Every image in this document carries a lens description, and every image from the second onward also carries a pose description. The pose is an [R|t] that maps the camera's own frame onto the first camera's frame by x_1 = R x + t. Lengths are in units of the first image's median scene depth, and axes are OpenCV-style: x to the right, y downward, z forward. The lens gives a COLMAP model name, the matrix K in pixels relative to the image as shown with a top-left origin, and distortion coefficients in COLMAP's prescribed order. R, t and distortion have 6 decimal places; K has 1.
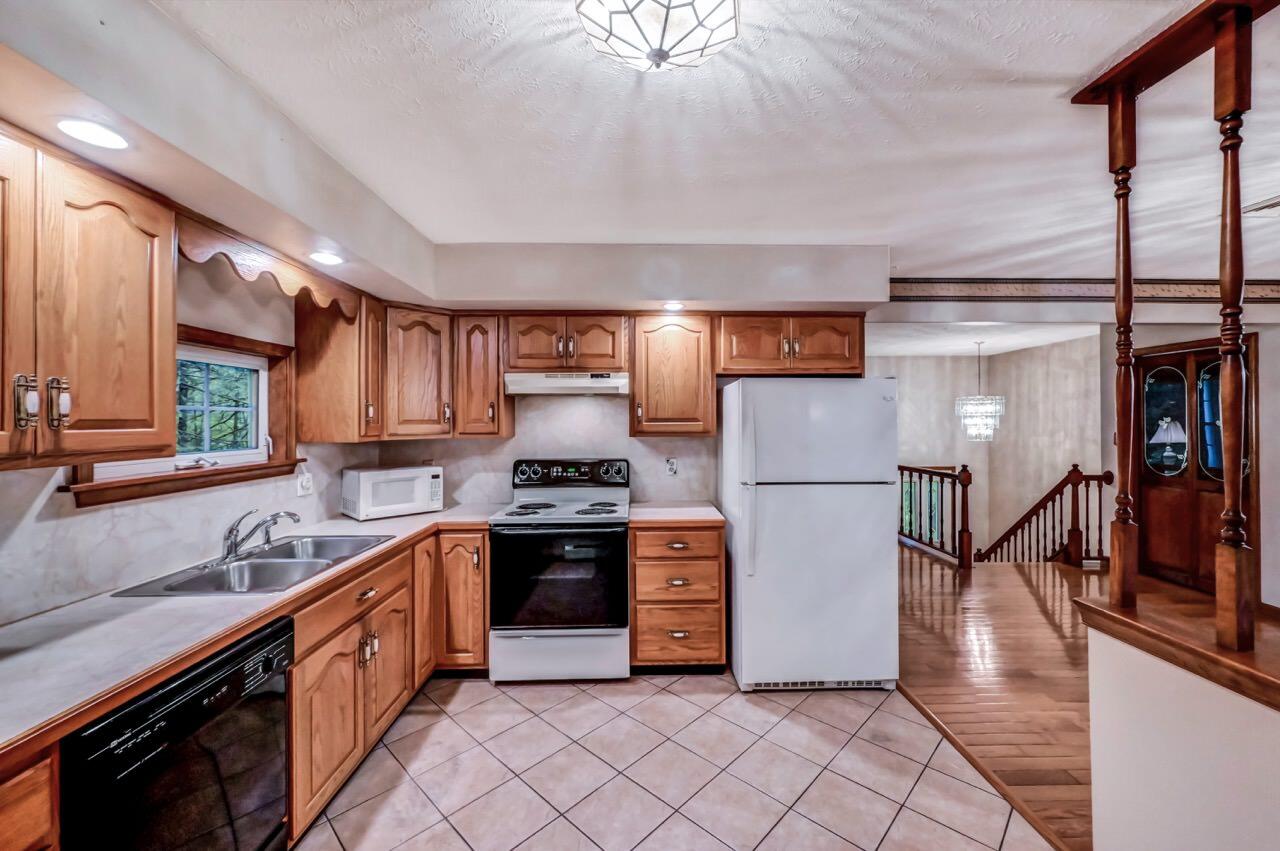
lens RADIAL K [[510.3, 0, 640.4], [0, 510.3, 421.7], [0, 0, 1]] dist [-0.002453, -0.000286]
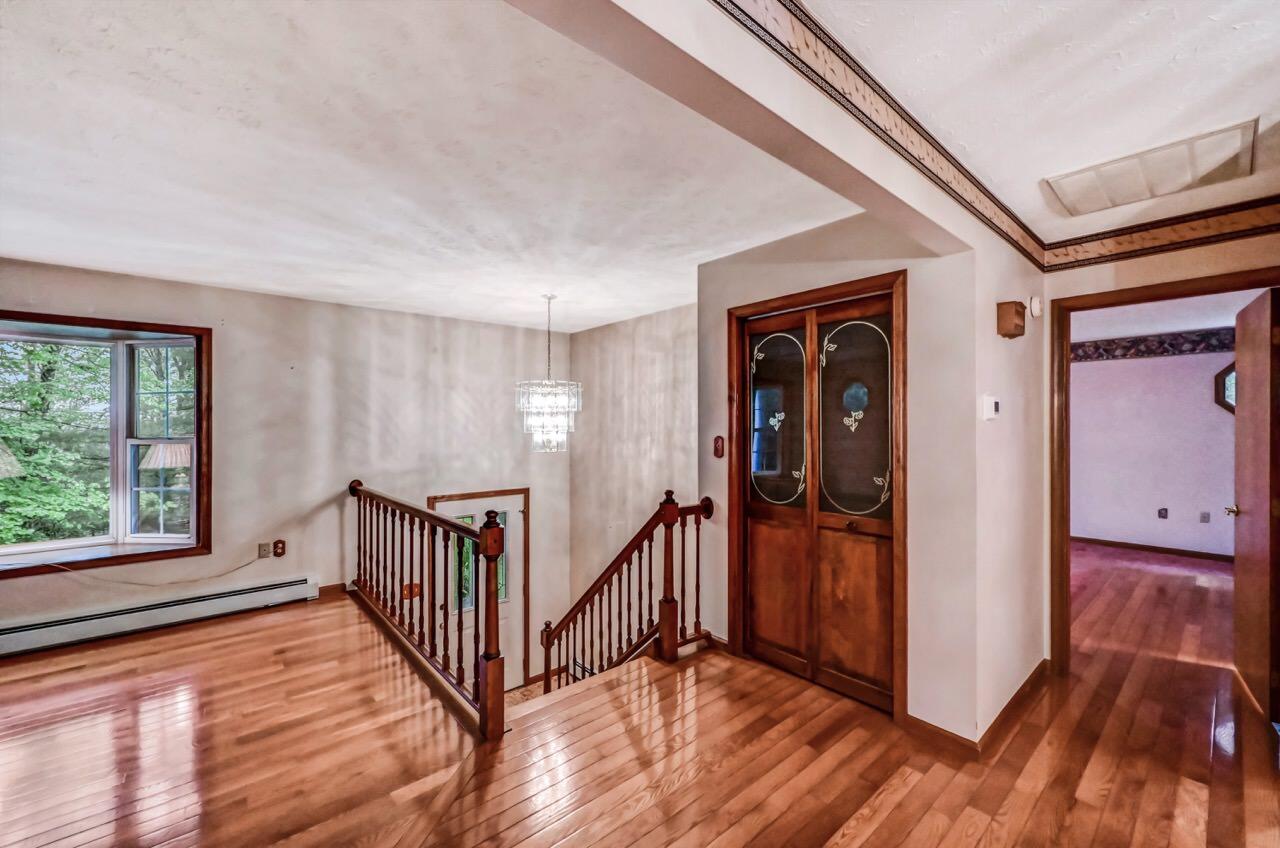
lens RADIAL K [[510.3, 0, 640.4], [0, 510.3, 420.2], [0, 0, 1]] dist [-0.002453, -0.000286]
pose [[0.771930, 0.011595, 0.635601, 0.358823], [-0.002269, 0.999878, -0.015484, 0.008028], [-0.635703, 0.010510, 0.771862, 0.448792]]
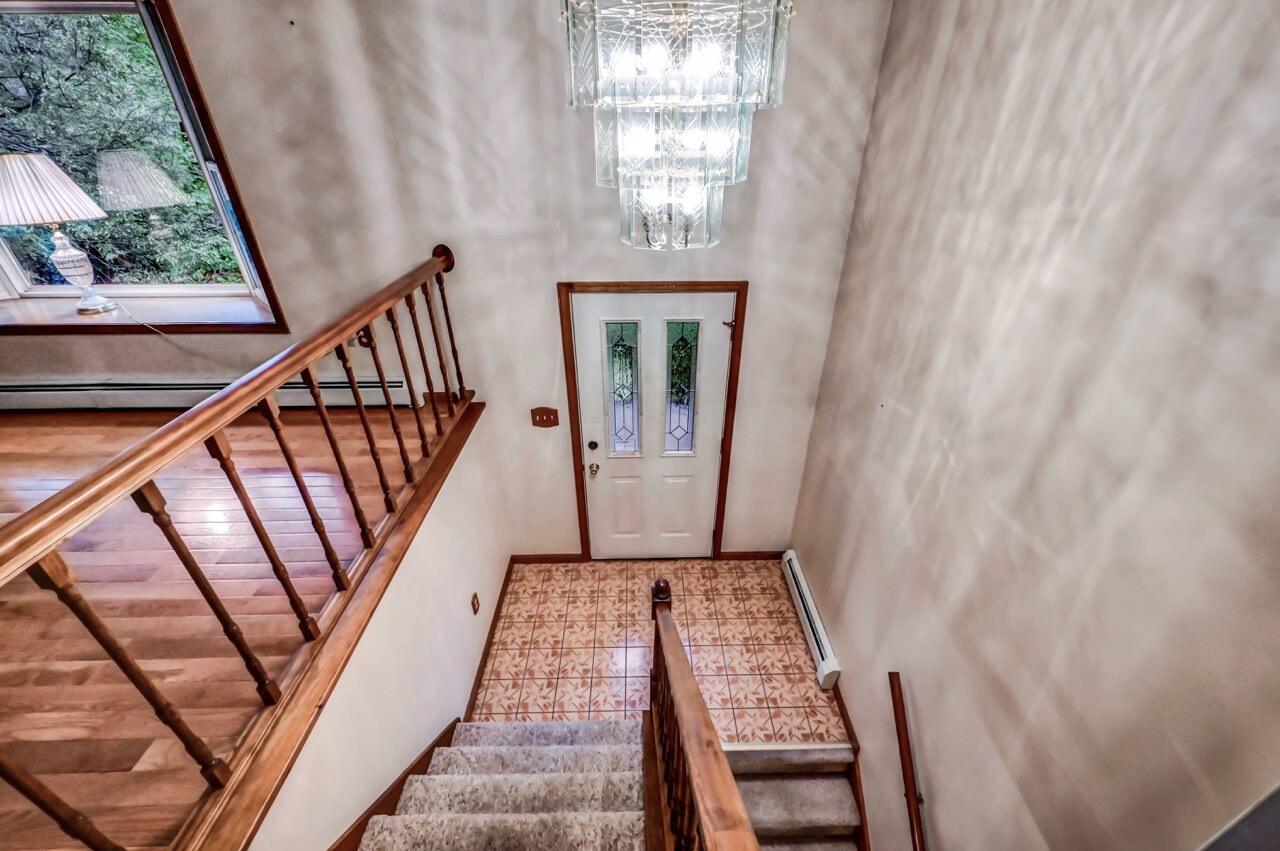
lens RADIAL K [[507.2, 0, 646.0], [0, 507.2, 423.7], [0, 0, 1]] dist [-0.001143, -0.000111]
pose [[0.999971, 0.001633, 0.007458, 0.667983], [-0.005173, 0.863306, 0.504654, -0.006580], [-0.005614, -0.504678, 0.863289, 0.787133]]
